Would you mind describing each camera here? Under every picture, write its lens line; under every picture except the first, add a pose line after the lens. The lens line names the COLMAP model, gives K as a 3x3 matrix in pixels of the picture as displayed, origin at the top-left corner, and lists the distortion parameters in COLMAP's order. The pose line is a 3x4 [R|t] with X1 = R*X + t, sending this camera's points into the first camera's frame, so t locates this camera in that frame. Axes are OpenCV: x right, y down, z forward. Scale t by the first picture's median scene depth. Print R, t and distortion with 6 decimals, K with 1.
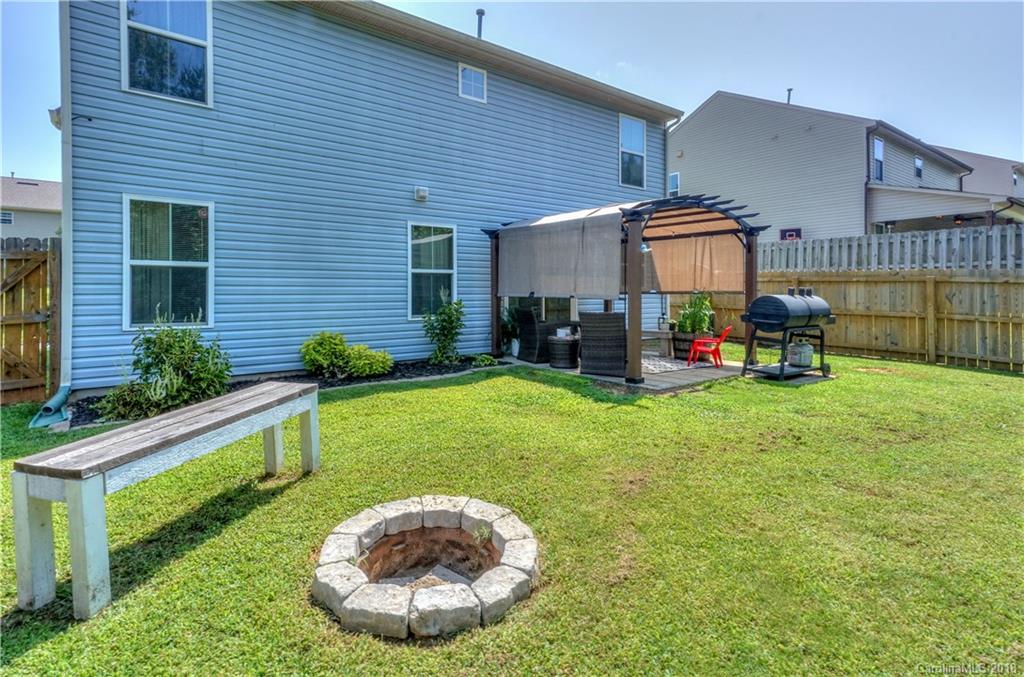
lens RADIAL K [[545.0, 0, 518.3], [0, 545.0, 293.5], [0, 0, 1]] dist [0.034370, 0.001819]
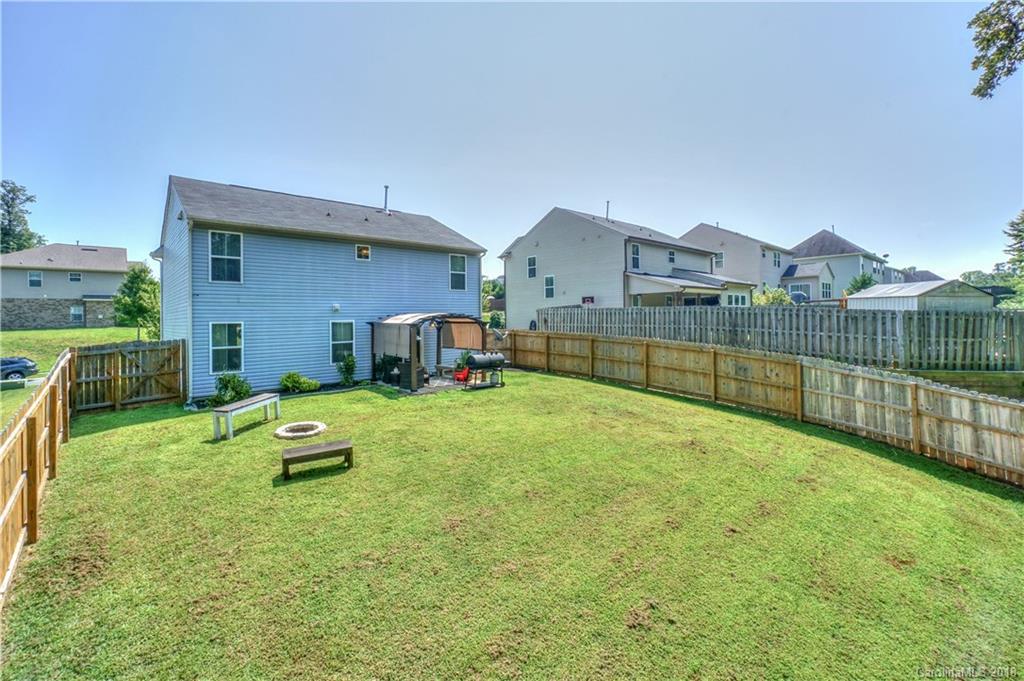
lens RADIAL K [[460.0, 0, 504.1], [0, 460.0, 315.8], [0, 0, 1]] dist [0.000040, 0.000273]
pose [[0.998920, -0.010507, 0.045262, 0.499503], [0.010686, 0.999936, -0.003716, -0.162180], [-0.045220, 0.004196, 0.998968, -1.063388]]
